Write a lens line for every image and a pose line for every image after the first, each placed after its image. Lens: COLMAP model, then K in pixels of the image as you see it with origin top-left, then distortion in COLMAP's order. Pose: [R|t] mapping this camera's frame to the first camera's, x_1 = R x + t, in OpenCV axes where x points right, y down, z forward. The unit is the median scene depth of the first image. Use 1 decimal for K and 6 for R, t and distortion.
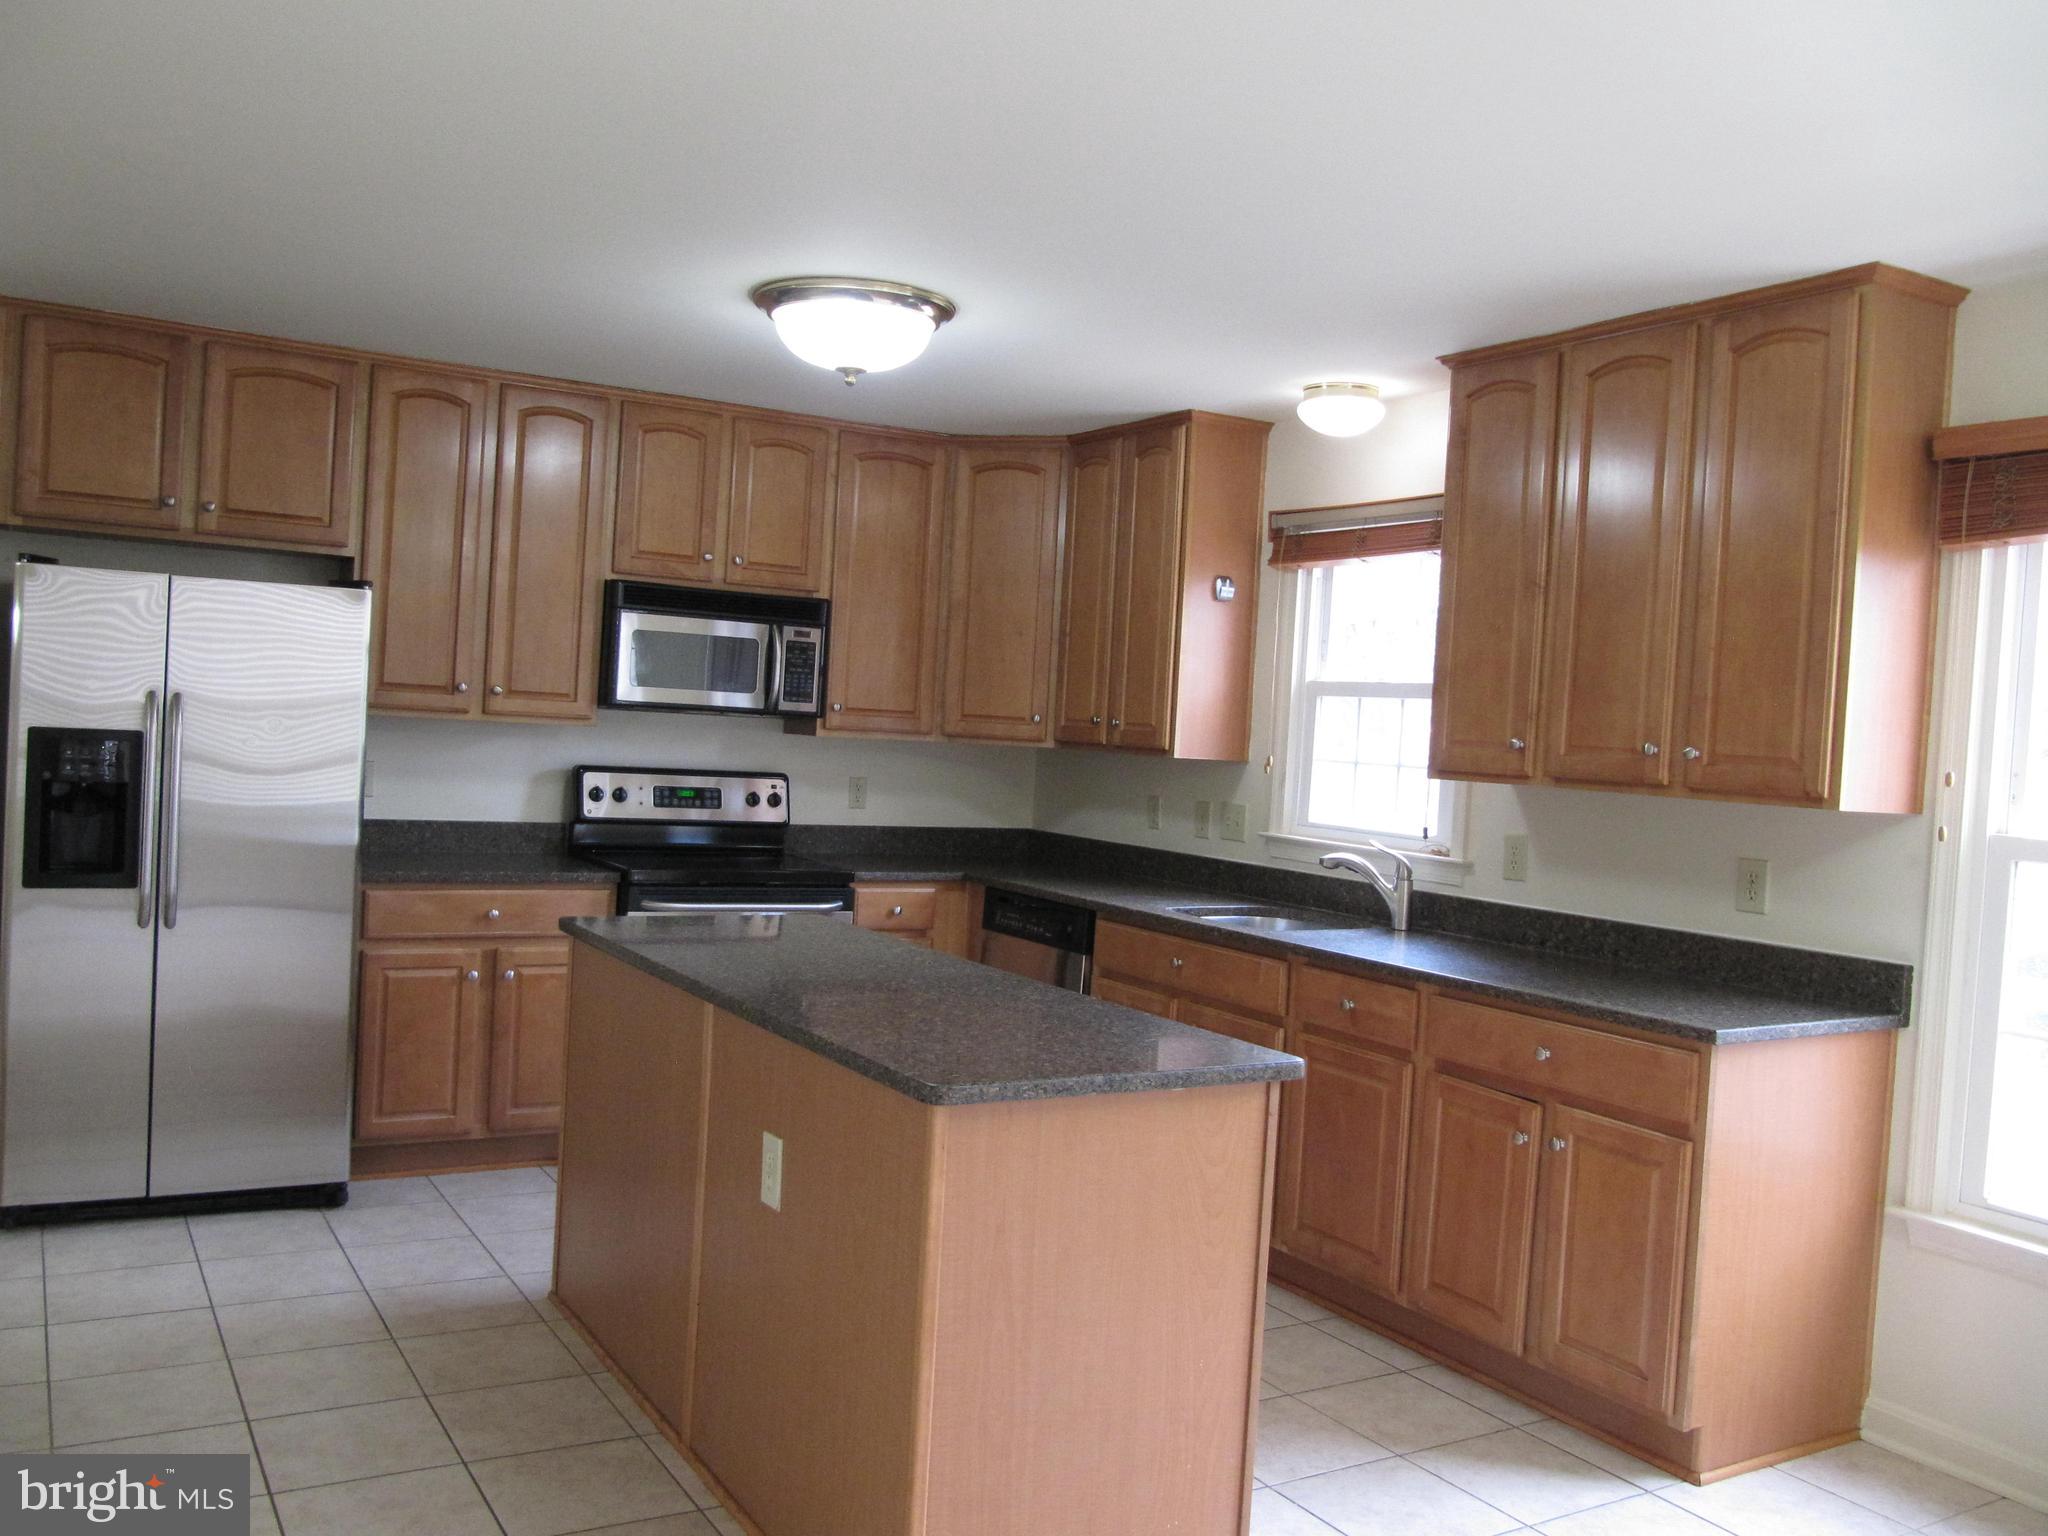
lens RADIAL K [[1654.7, 0, 936.5], [0, 1654.7, 767.2], [0, 0, 1]] dist [-0.036525, 0.014158]
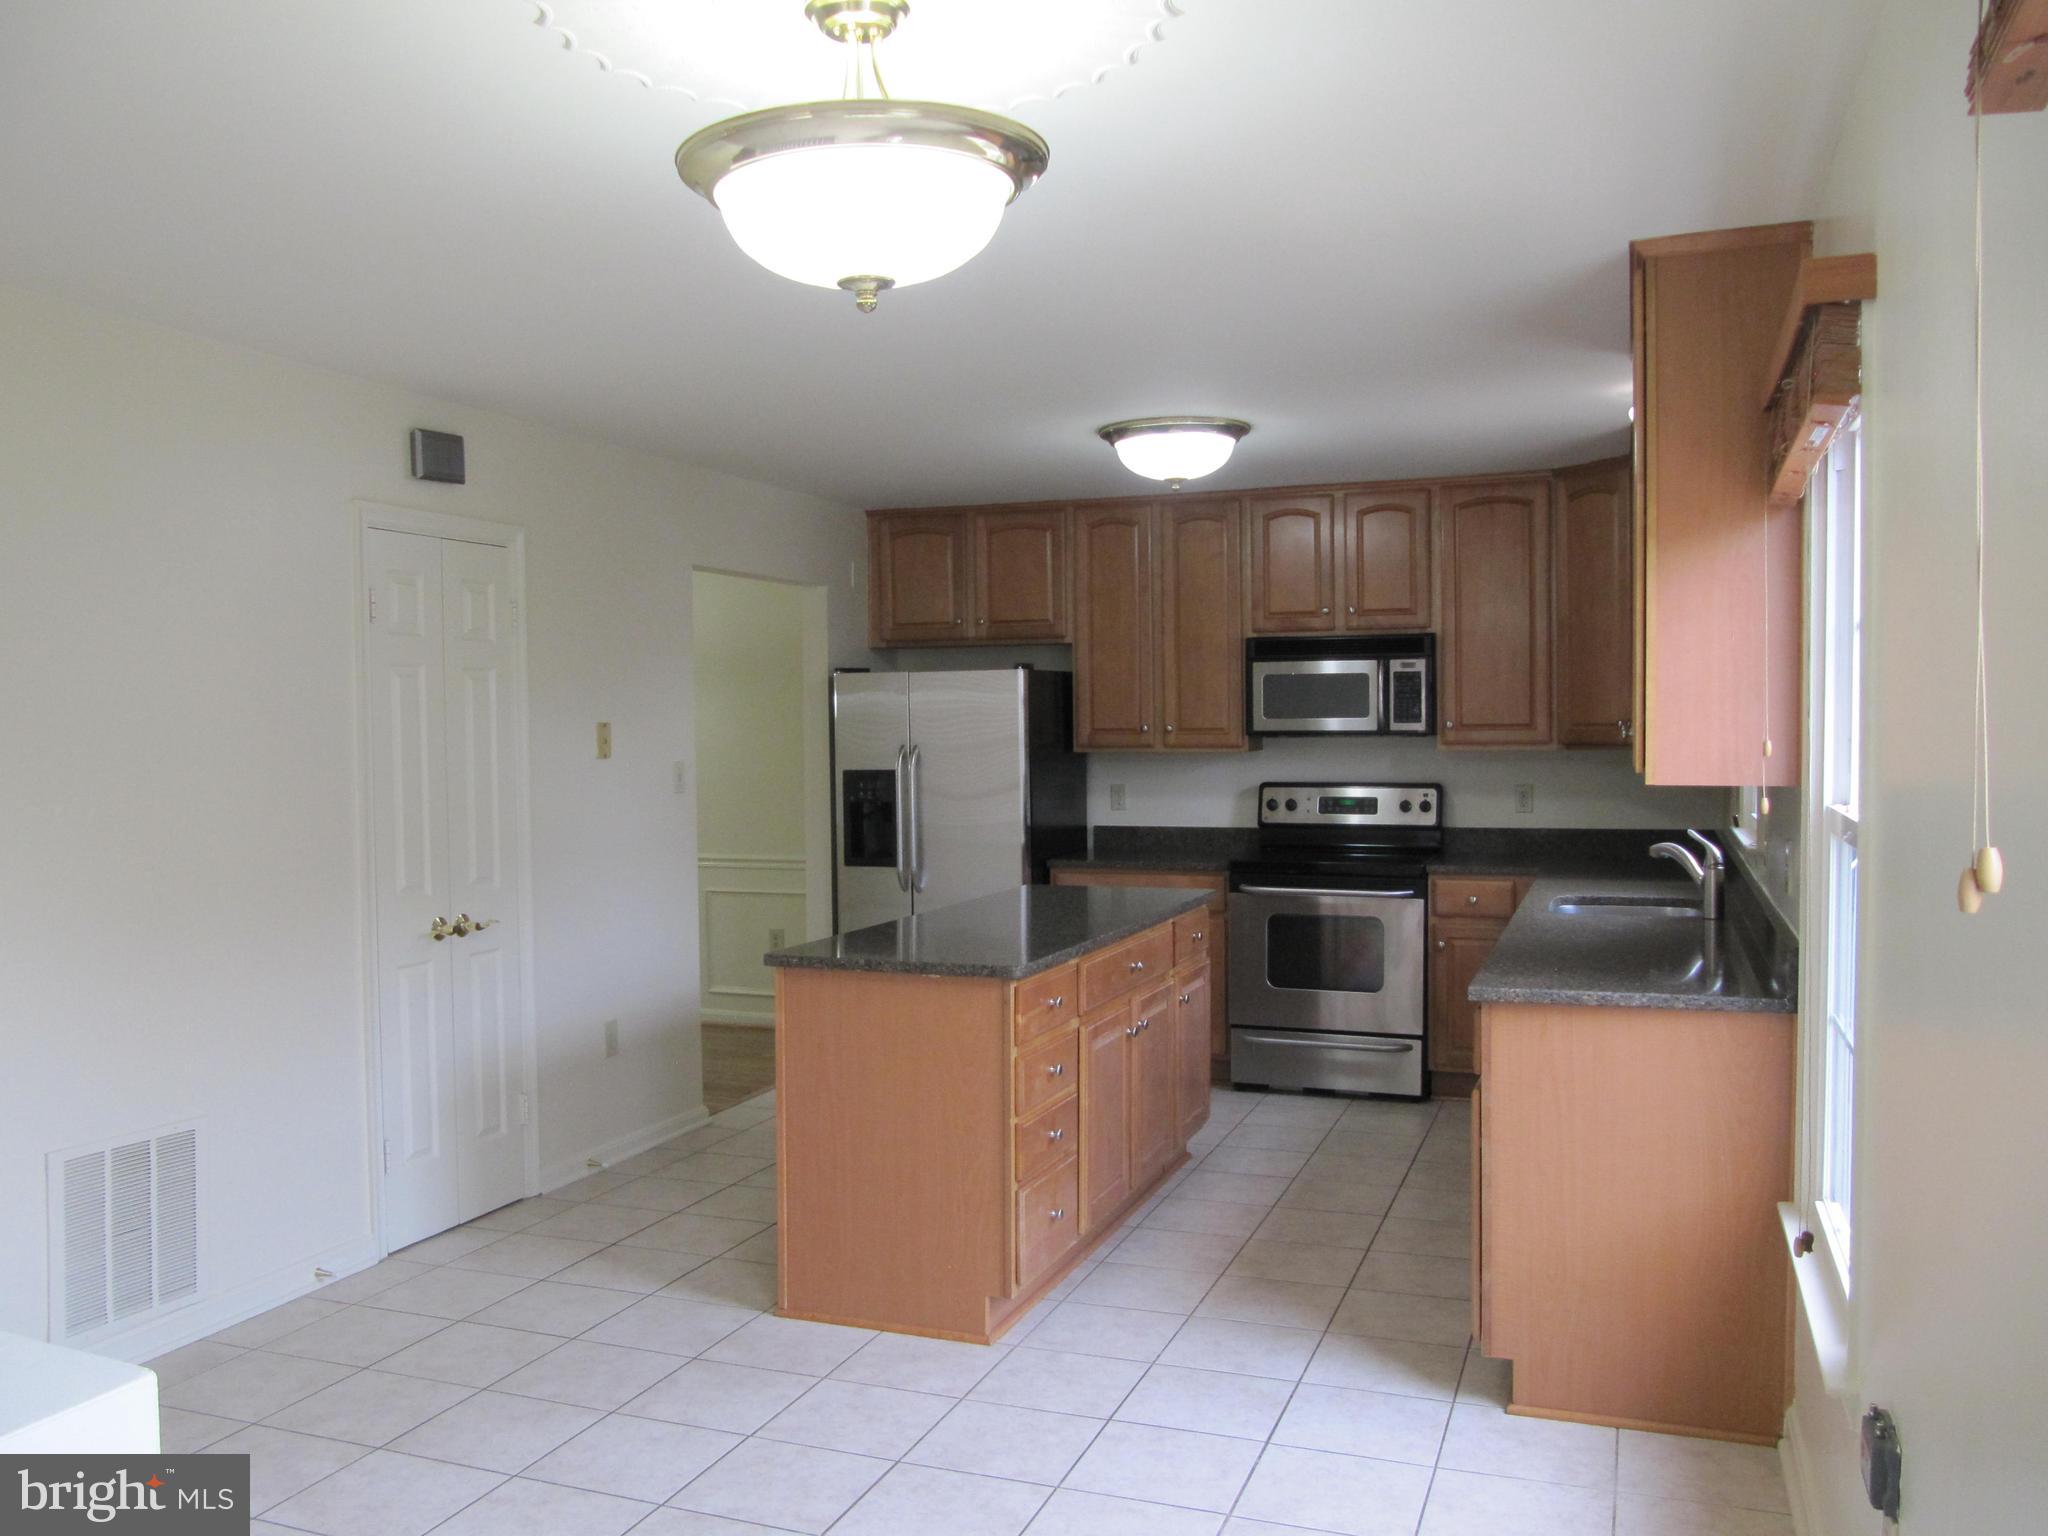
lens RADIAL K [[1652.8, 0, 1024.0], [0, 1652.8, 768.0], [0, 0, 1]] dist [-0.066100, 0.029424]
pose [[0.640752, -0.039550, -0.766729, 0.727847], [0.025074, 0.999218, -0.030588, 0.025029], [0.767339, 0.000375, 0.641242, 0.040947]]
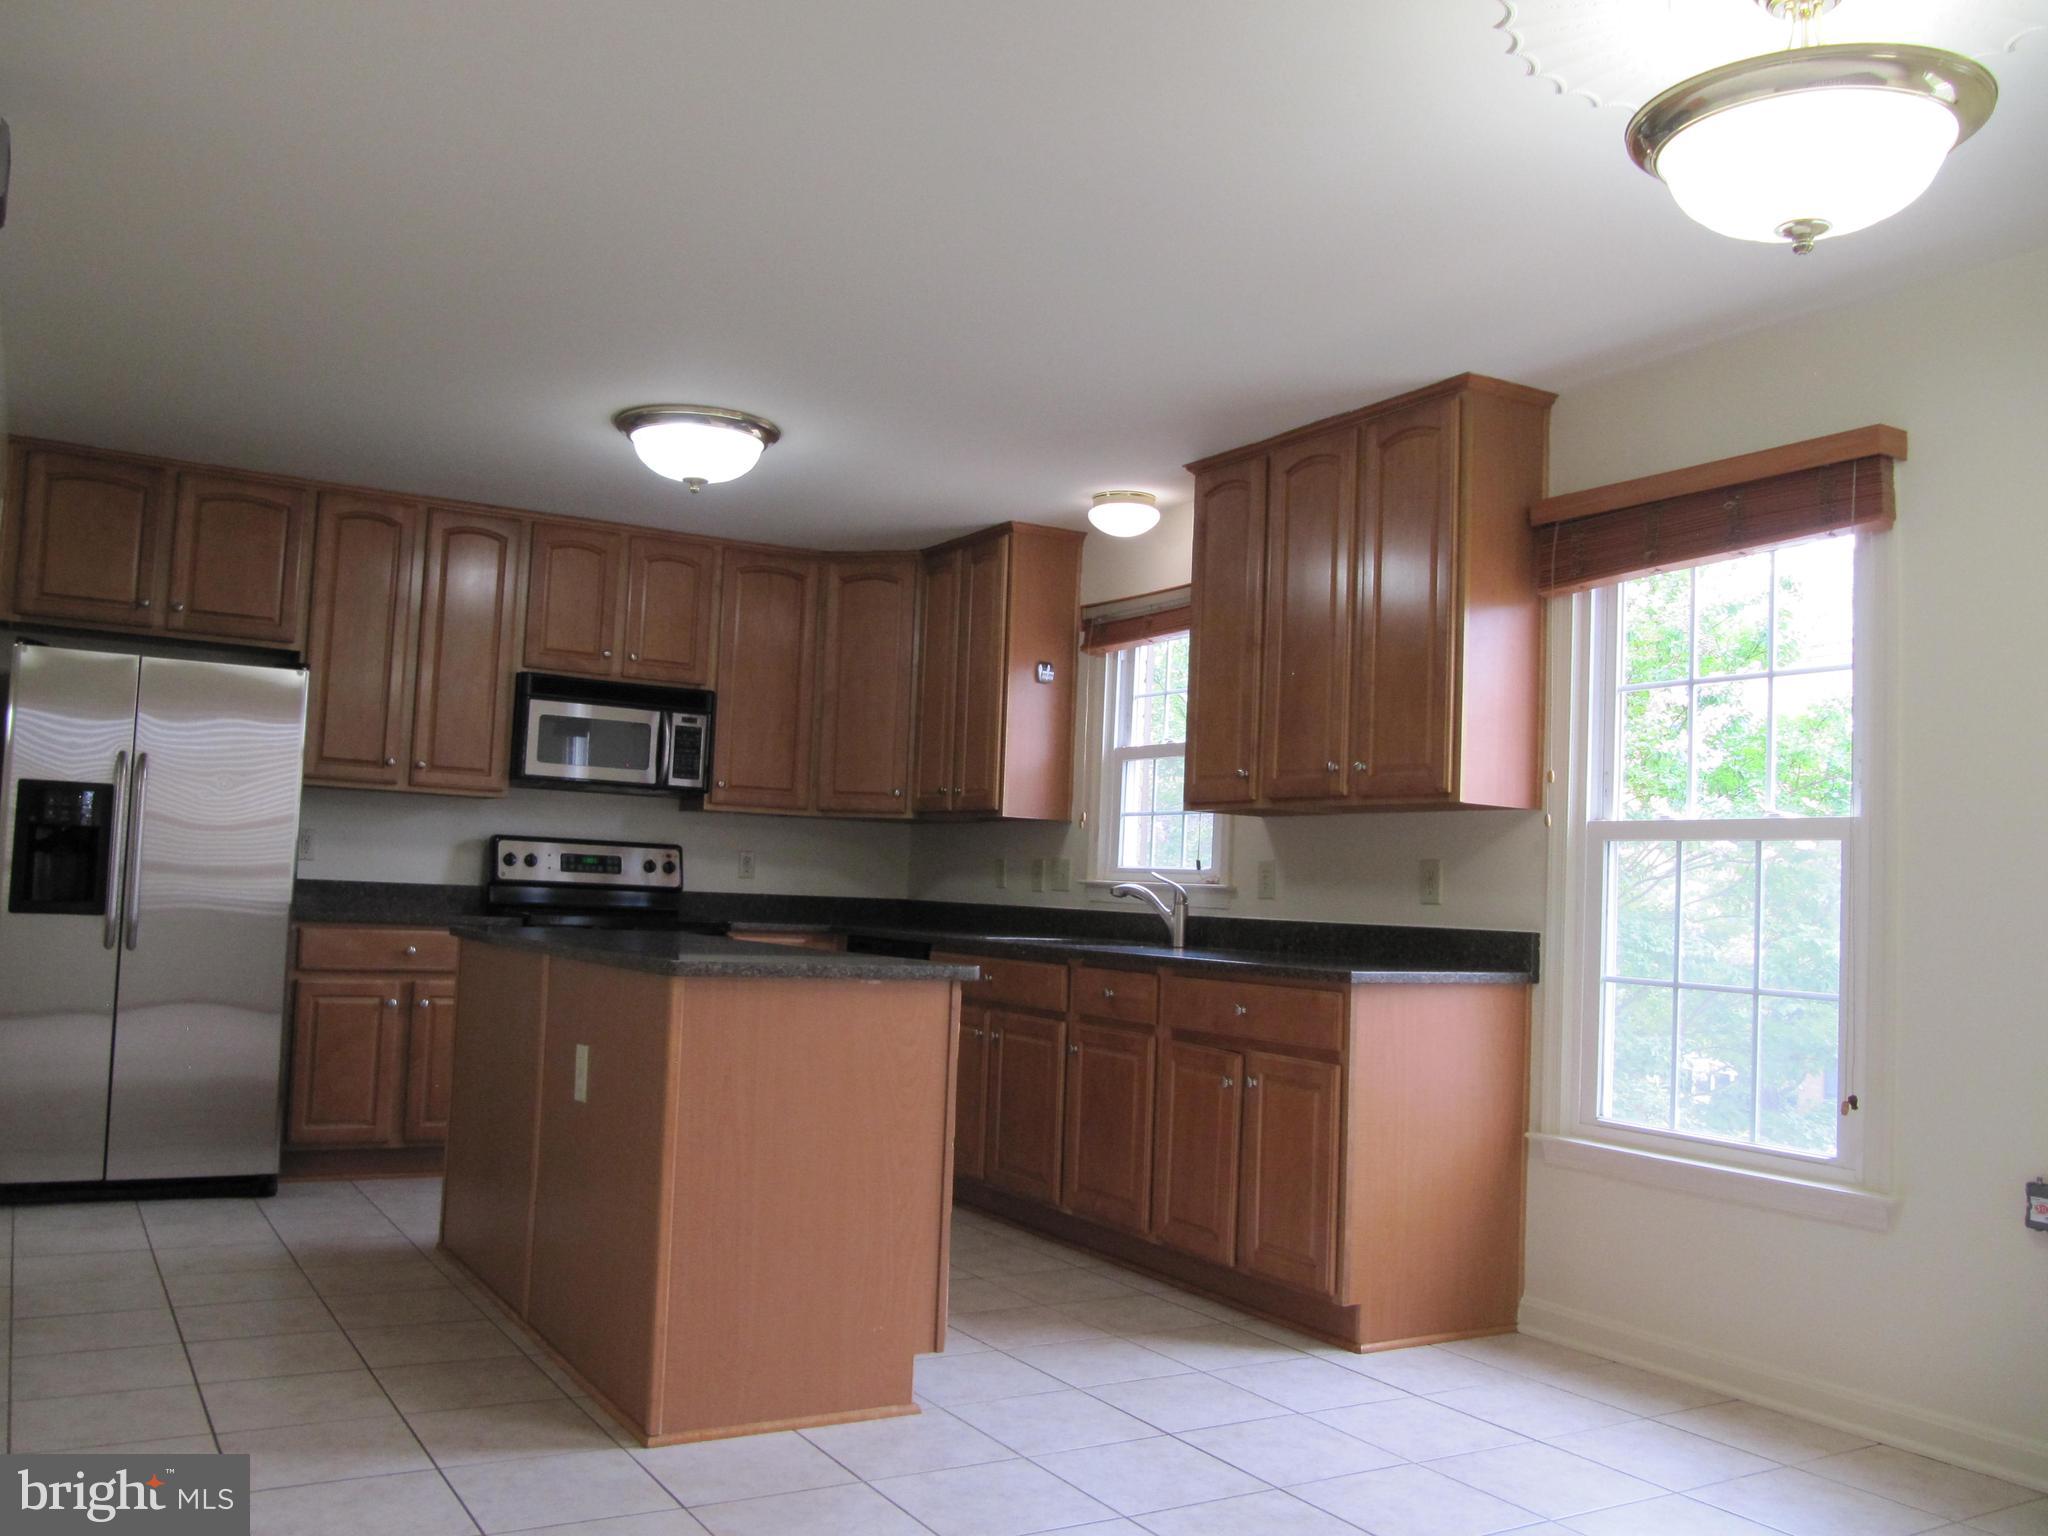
lens RADIAL K [[1657.3, 0, 930.4], [0, 1657.3, 778.6], [0, 0, 1]] dist [-0.038590, 0.015965]
pose [[0.999909, -0.012988, -0.003762, 0.103825], [0.012565, 0.995276, -0.096271, 0.084232], [0.004994, 0.096215, 0.995348, -0.170030]]
